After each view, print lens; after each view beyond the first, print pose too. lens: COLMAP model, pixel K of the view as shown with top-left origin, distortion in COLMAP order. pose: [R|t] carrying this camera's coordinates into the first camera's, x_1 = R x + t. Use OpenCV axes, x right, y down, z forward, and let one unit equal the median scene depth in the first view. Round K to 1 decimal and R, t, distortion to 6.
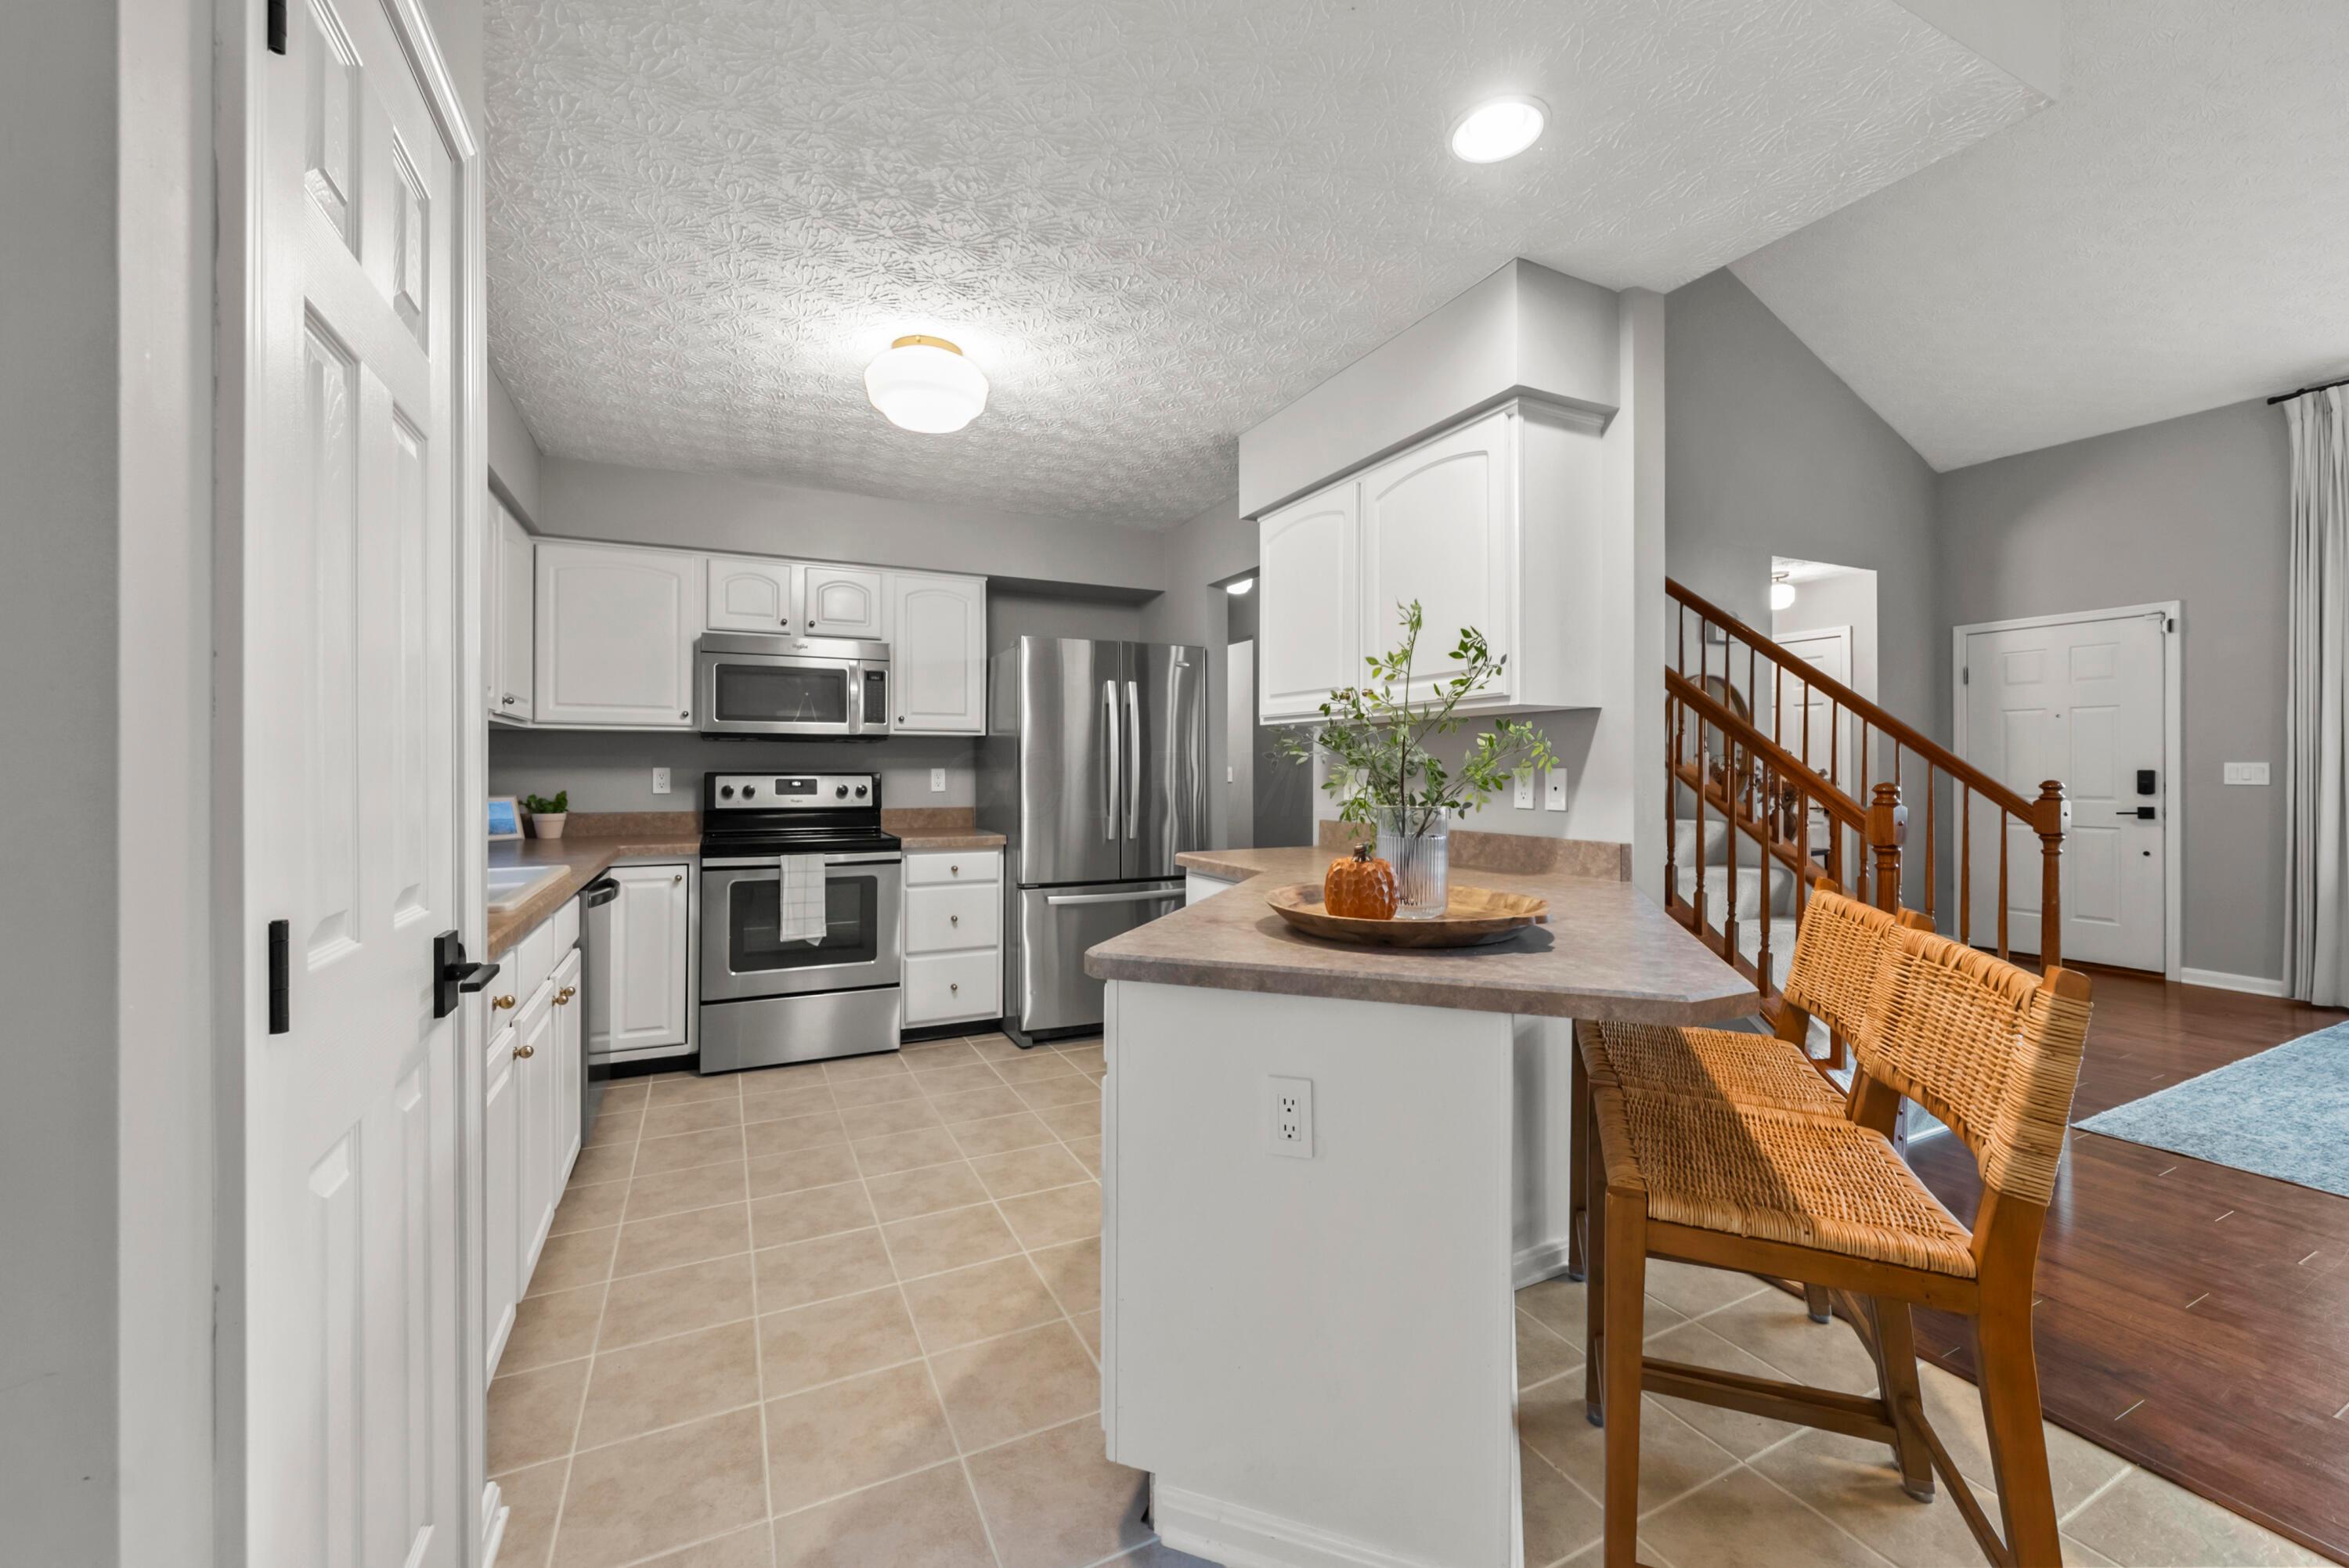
lens RADIAL K [[925.0, 0, 1182.7], [0, 925.0, 767.2], [0, 0, 1]] dist [-0.004491, 0.000229]
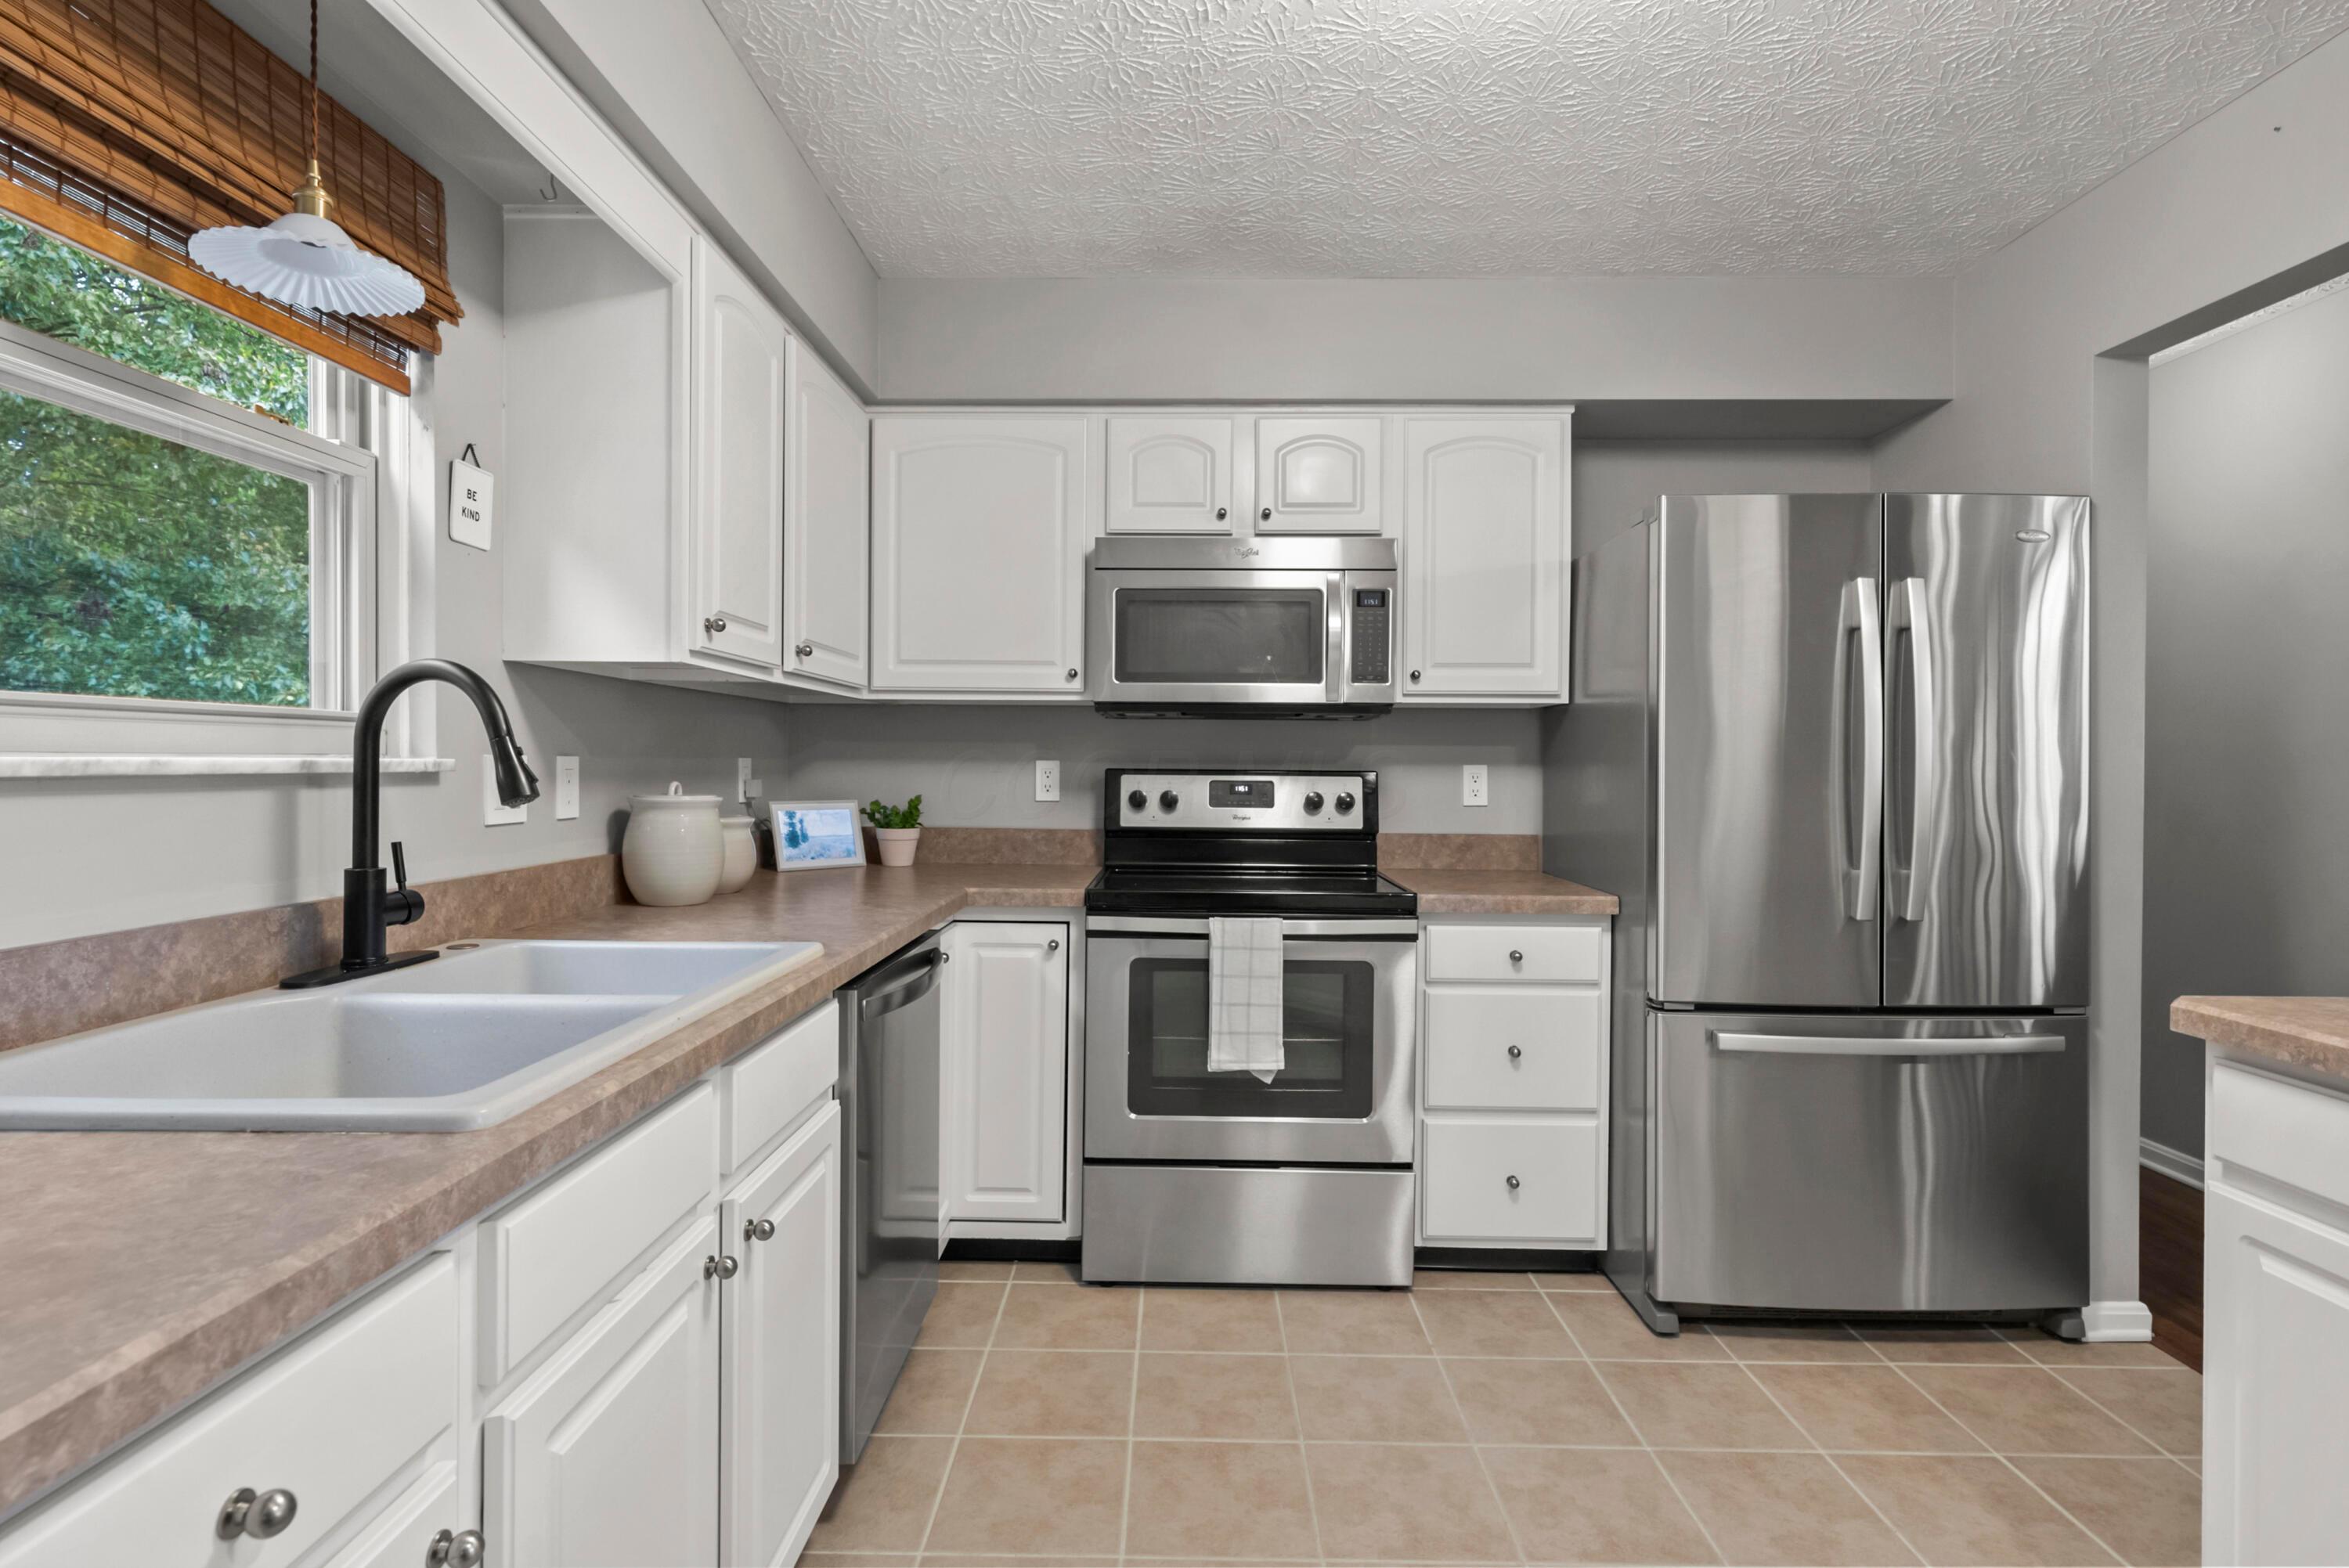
lens RADIAL K [[1213.2, 0, 1173.1], [0, 1213.2, 772.8], [0, 0, 1]] dist [-0.007115, -0.000266]
pose [[0.892343, 0.008200, -0.451283, -0.118396], [-0.005968, 0.999962, 0.006368, 0.003293], [0.451318, -0.002989, 0.892358, 0.320424]]
